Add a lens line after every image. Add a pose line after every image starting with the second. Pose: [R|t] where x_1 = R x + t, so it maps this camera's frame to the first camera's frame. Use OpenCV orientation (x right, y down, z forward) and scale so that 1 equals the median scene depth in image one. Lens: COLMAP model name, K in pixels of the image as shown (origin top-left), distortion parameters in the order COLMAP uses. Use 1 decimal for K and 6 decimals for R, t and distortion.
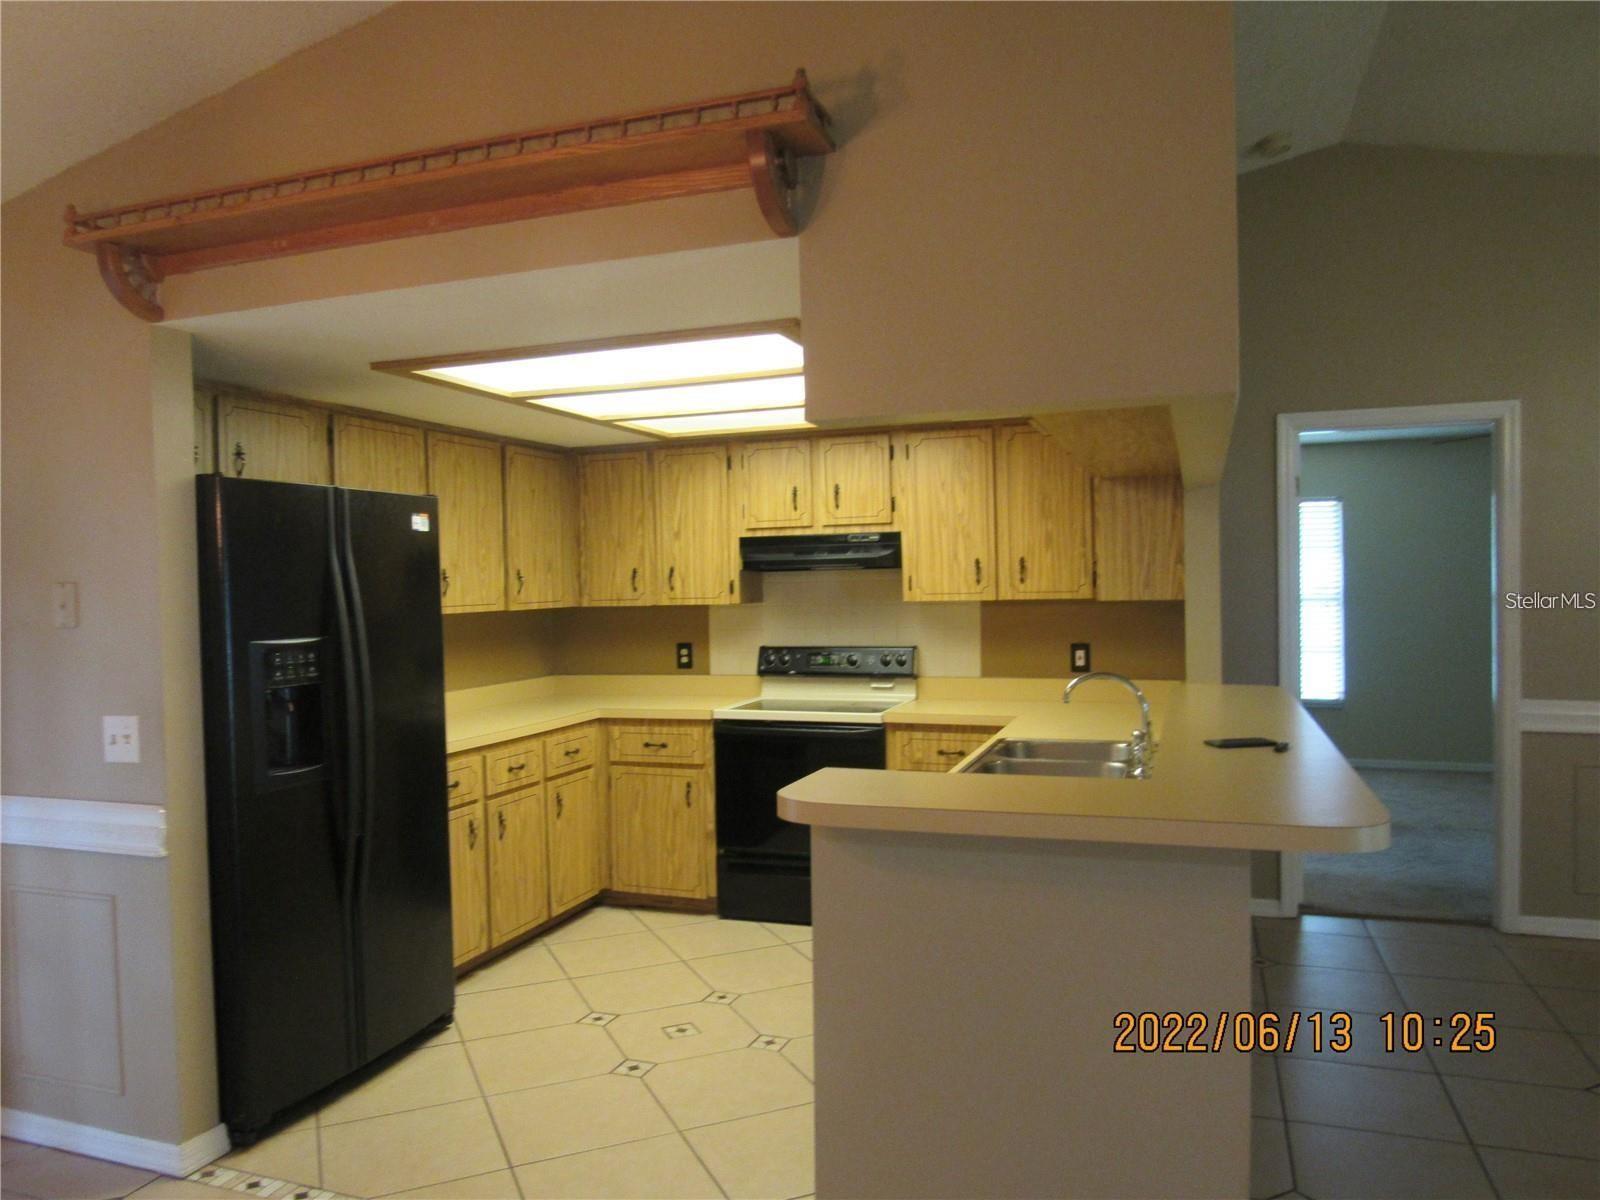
lens RADIAL K [[1150.6, 0, 787.0], [0, 1150.6, 607.3], [0, 0, 1]] dist [-0.032421, 0.034611]
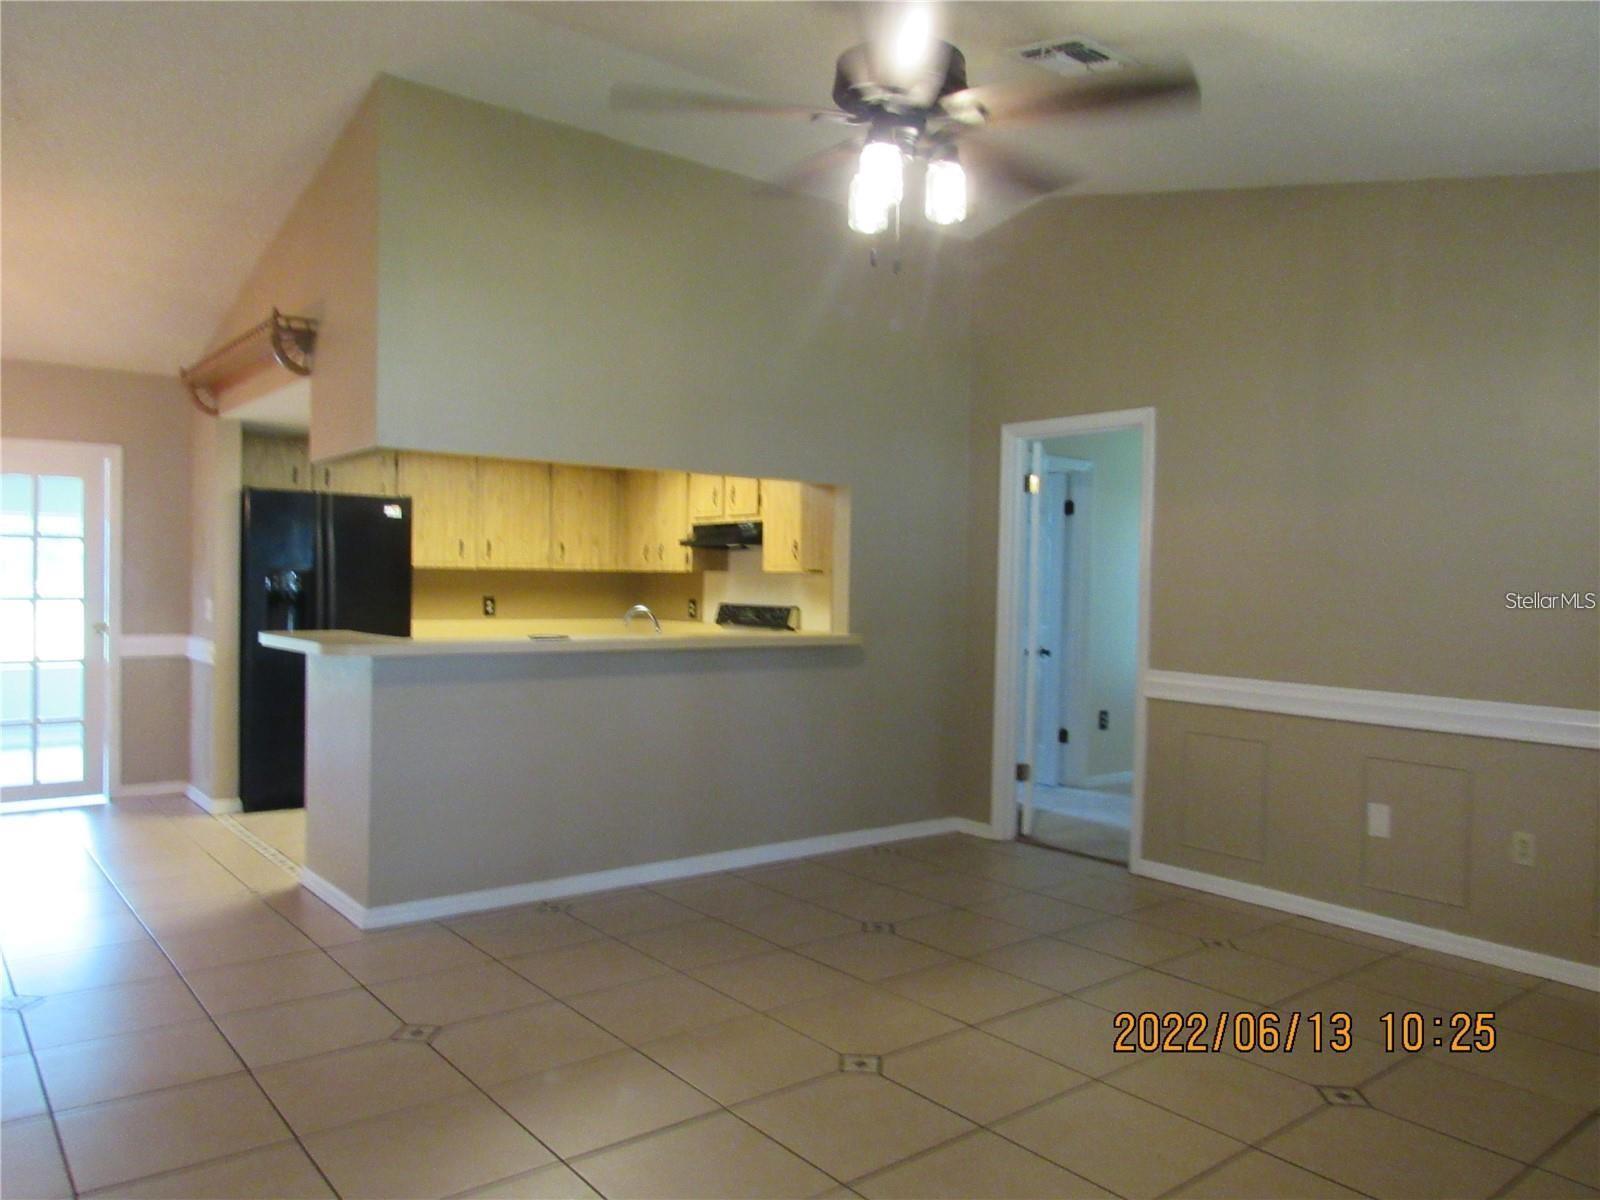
lens RADIAL K [[1165.3, 0, 796.2], [0, 1165.3, 611.2], [0, 0, 1]] dist [-0.030198, -0.007021]
pose [[0.851707, 0.048144, -0.521802, 0.853832], [-0.045256, 0.998808, 0.018285, 0.015065], [0.522060, 0.008041, 0.852871, -0.158183]]
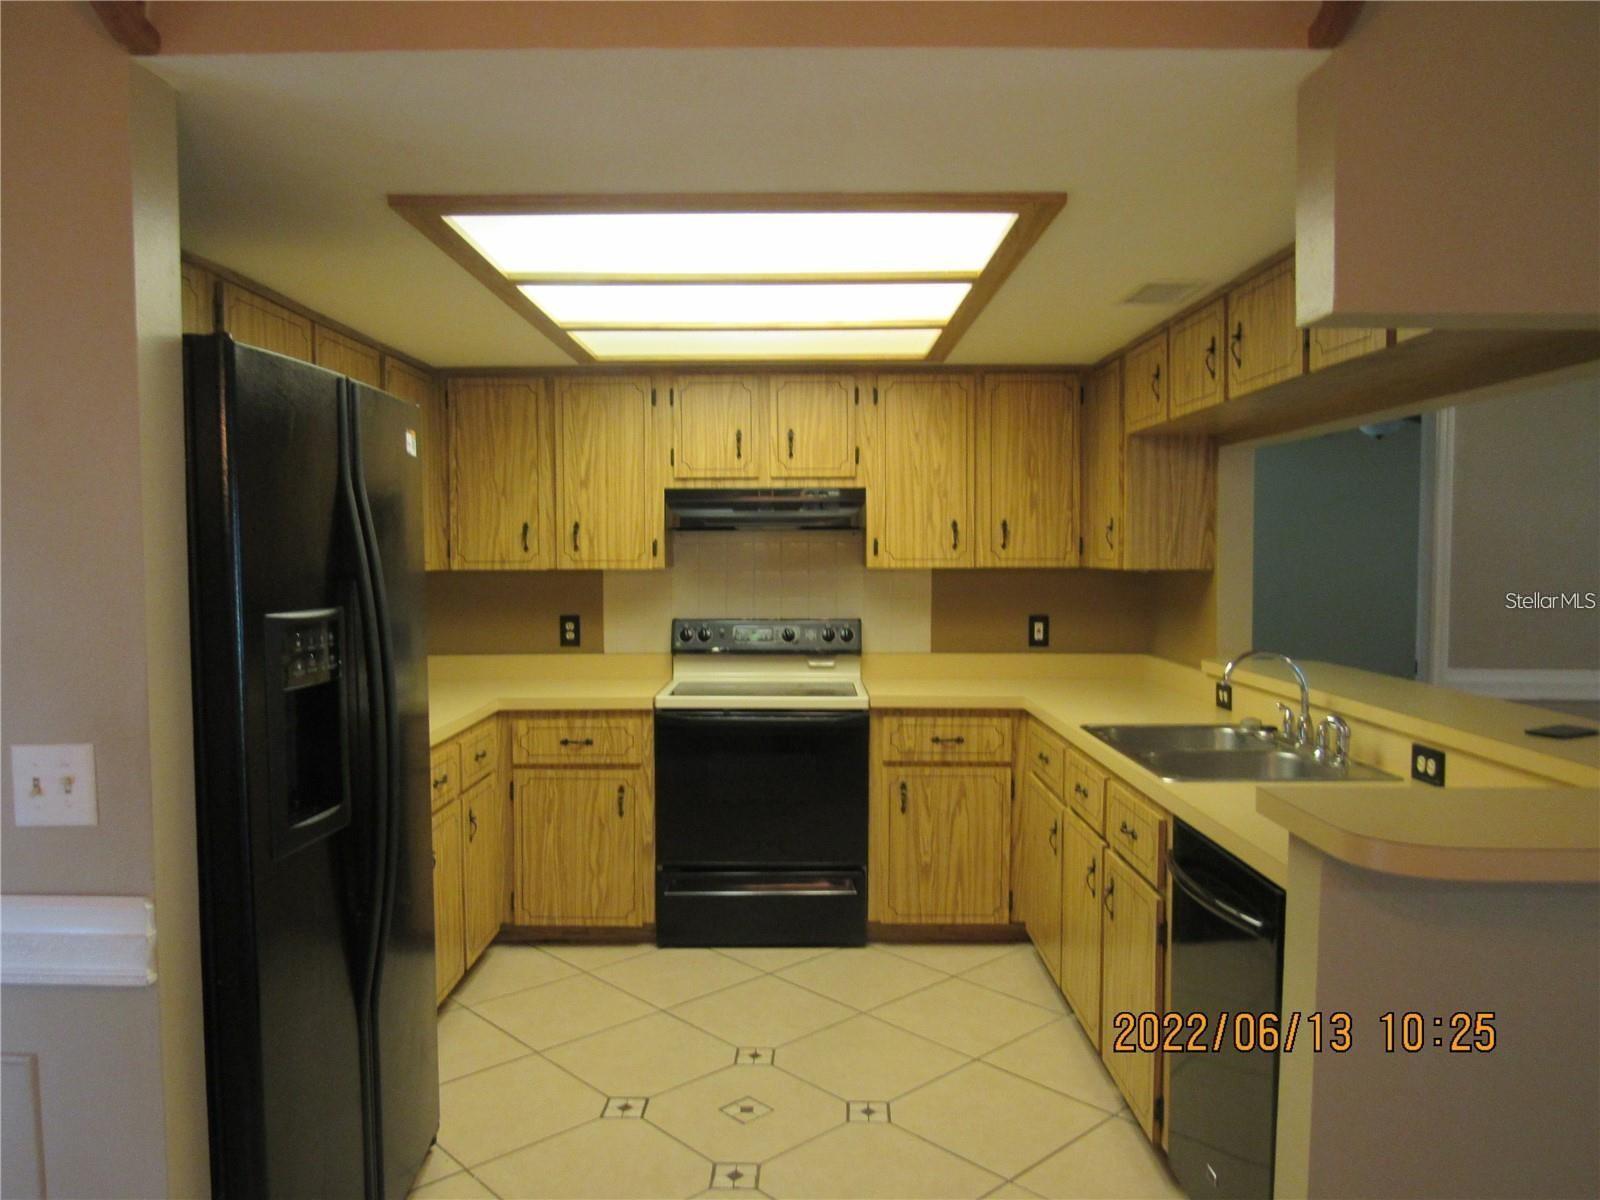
lens RADIAL K [[1150.6, 0, 787.0], [0, 1150.6, 607.3], [0, 0, 1]] dist [-0.032421, 0.034611]
pose [[0.943288, 0.001382, 0.331972, -0.244177], [-0.009854, 0.999667, 0.023838, 0.004682], [-0.331829, -0.025758, 0.942988, 0.194263]]
